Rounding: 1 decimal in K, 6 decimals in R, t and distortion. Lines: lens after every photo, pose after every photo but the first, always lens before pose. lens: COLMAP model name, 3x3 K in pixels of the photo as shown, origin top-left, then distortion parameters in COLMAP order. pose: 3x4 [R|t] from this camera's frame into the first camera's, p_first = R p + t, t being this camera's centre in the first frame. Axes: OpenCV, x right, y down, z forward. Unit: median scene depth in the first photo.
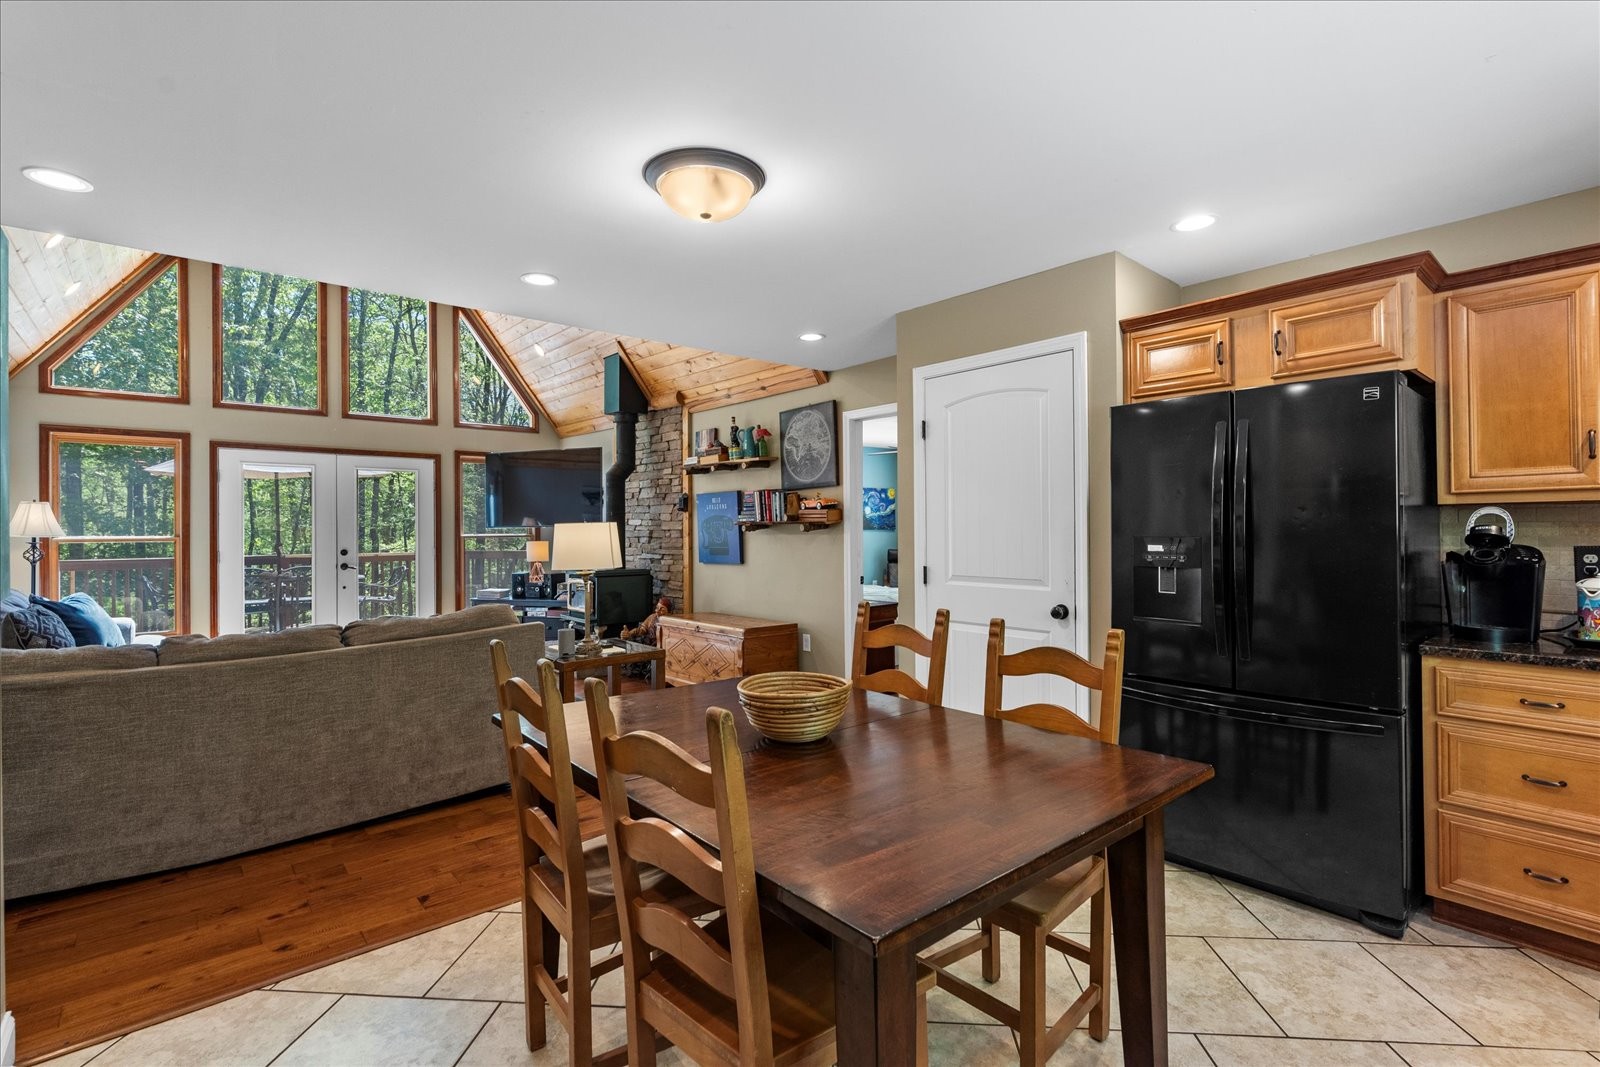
lens RADIAL K [[731.8, 0, 784.1], [0, 731.8, 529.2], [0, 0, 1]] dist [-0.002856, 0.001266]
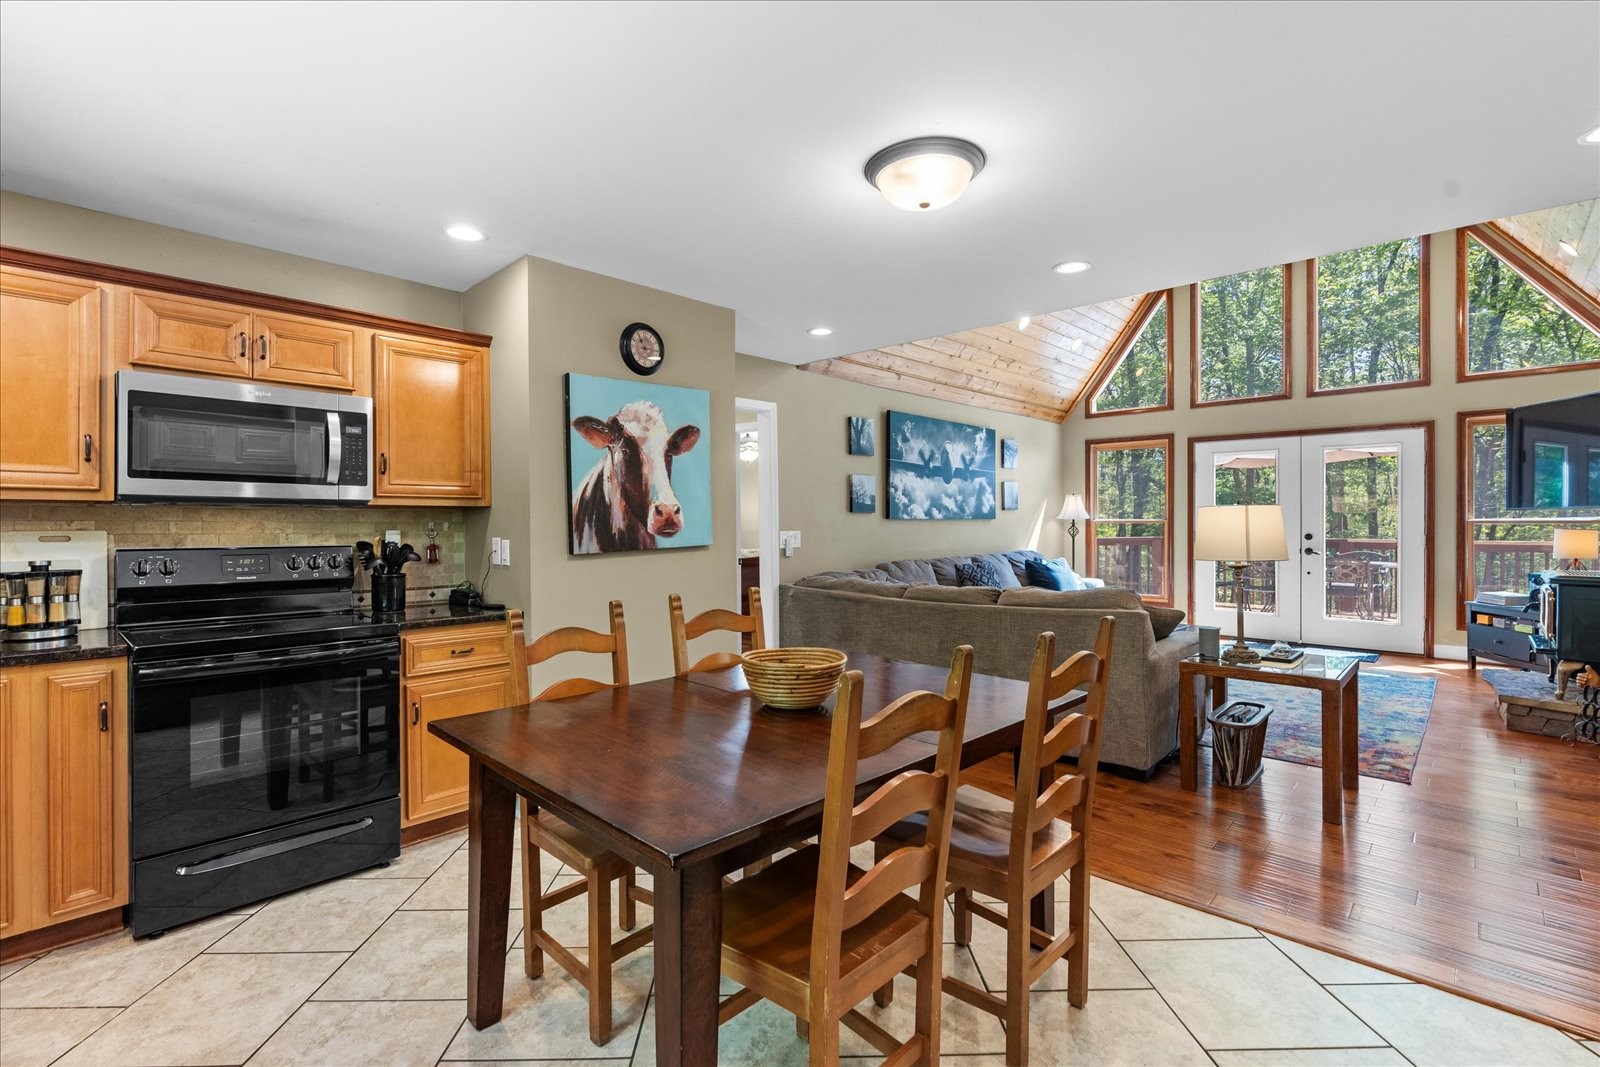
lens RADIAL K [[731.8, 0, 791.5], [0, 731.8, 523.4], [0, 0, 1]] dist [-0.002856, 0.001266]
pose [[0.102345, 0.011968, -0.994677, 0.312043], [0.003336, 0.999918, 0.012374, -0.000320], [0.994743, -0.004584, 0.102297, 0.245068]]
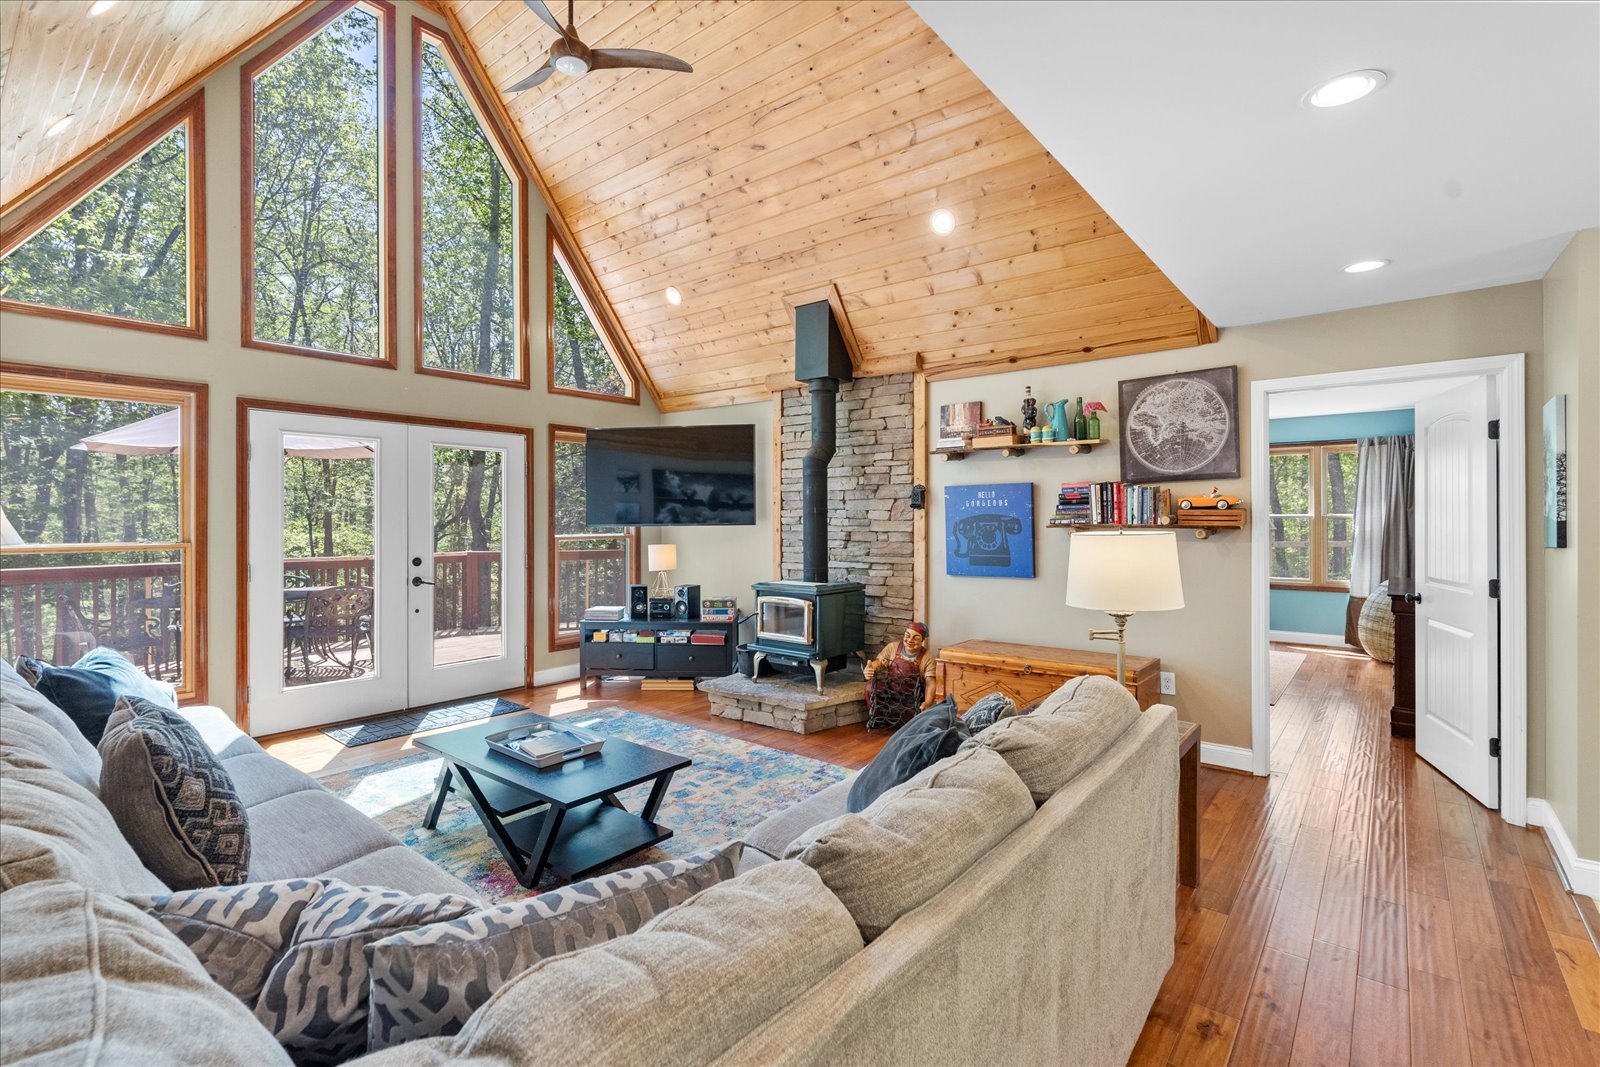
lens RADIAL K [[731.8, 0, 789.2], [0, 731.8, 520.3], [0, 0, 1]] dist [-0.002856, 0.001266]
pose [[0.984975, 0.003342, 0.172665, -0.401735], [-0.003281, 0.999994, -0.000640, -0.010492], [-0.172666, 0.000064, 0.984980, 0.257130]]
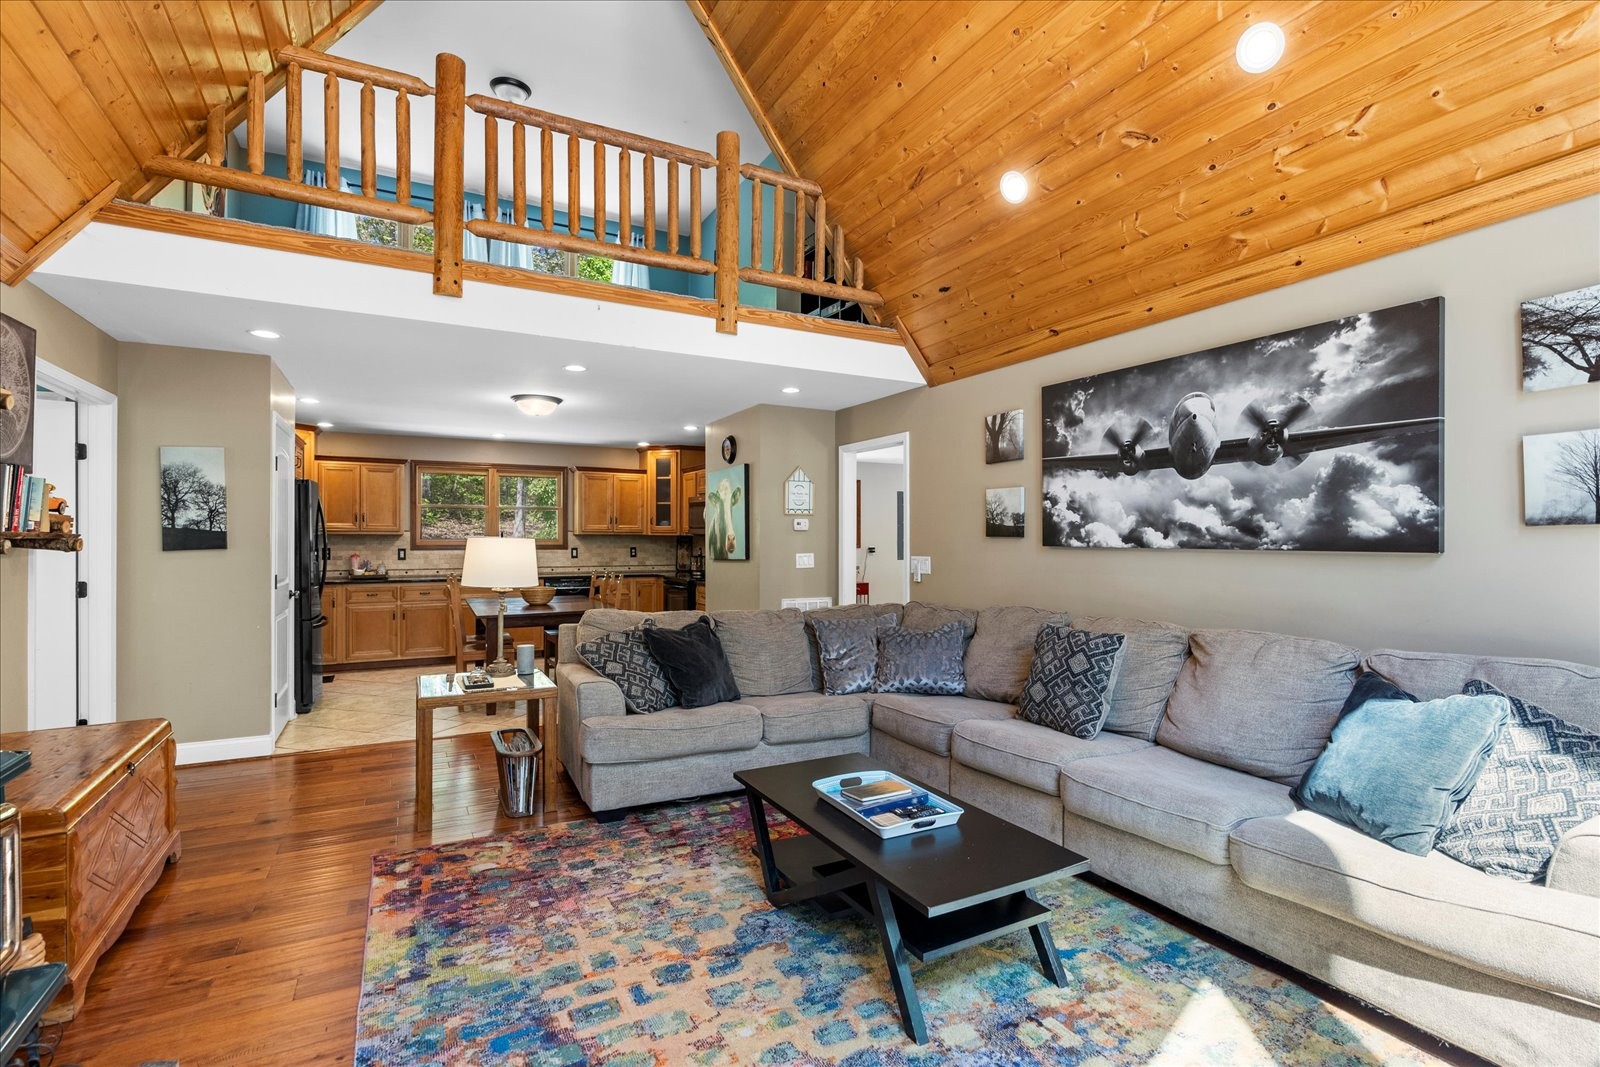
lens RADIAL K [[731.8, 0, 786.0], [0, 731.8, 539.5], [0, 0, 1]] dist [-0.002856, 0.001266]
pose [[-0.975828, 0.006447, 0.218446, -0.508149], [0.006906, 0.999975, 0.001339, -0.002348], [-0.218432, 0.002815, -0.975848, 1.118185]]
